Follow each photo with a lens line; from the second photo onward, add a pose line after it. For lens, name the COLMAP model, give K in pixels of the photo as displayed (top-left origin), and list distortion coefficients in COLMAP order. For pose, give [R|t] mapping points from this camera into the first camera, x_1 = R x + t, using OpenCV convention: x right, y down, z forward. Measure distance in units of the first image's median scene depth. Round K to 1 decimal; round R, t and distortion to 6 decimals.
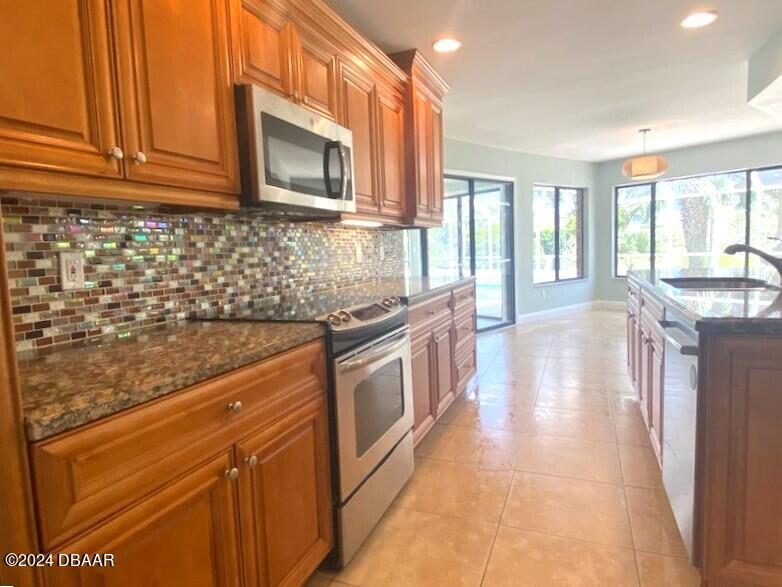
lens RADIAL K [[454.8, 0, 391.0], [0, 454.8, 293.5], [0, 0, 1]] dist [0.042976, -0.043134]
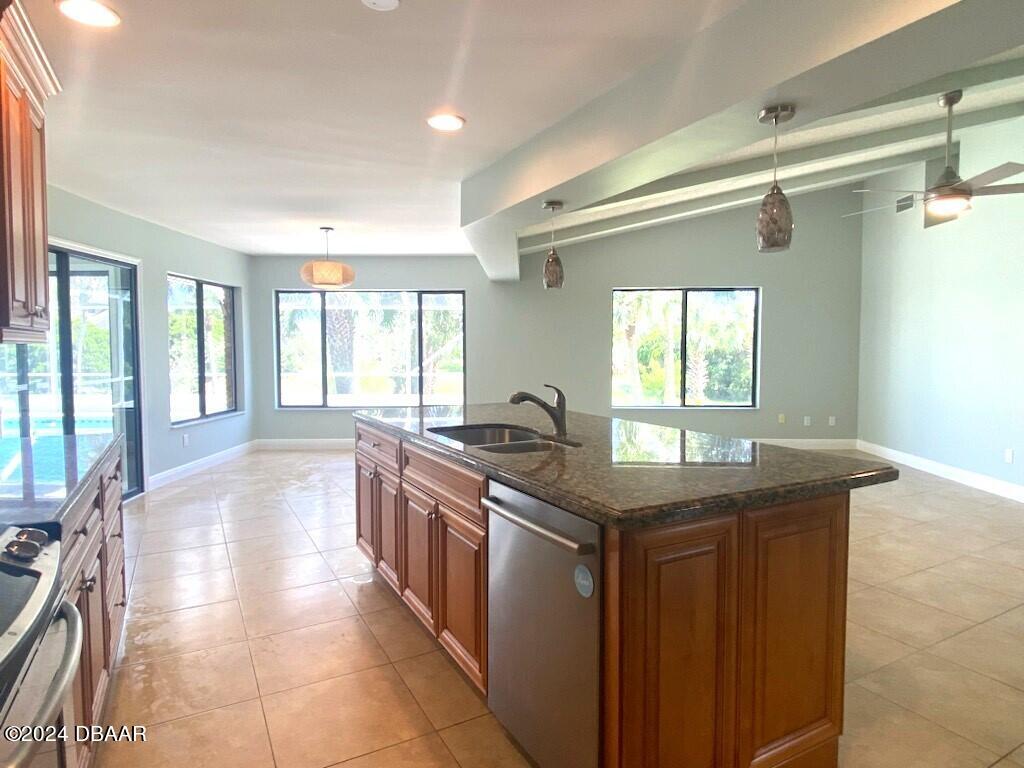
lens RADIAL K [[595.5, 0, 512.0], [0, 595.5, 384.0], [0, 0, 1]] dist [0.042976, -0.043134]
pose [[0.634523, -0.005736, 0.772883, -0.045923], [0.051698, 0.998048, -0.035036, -0.027029], [-0.771173, 0.062187, 0.633581, 0.092167]]
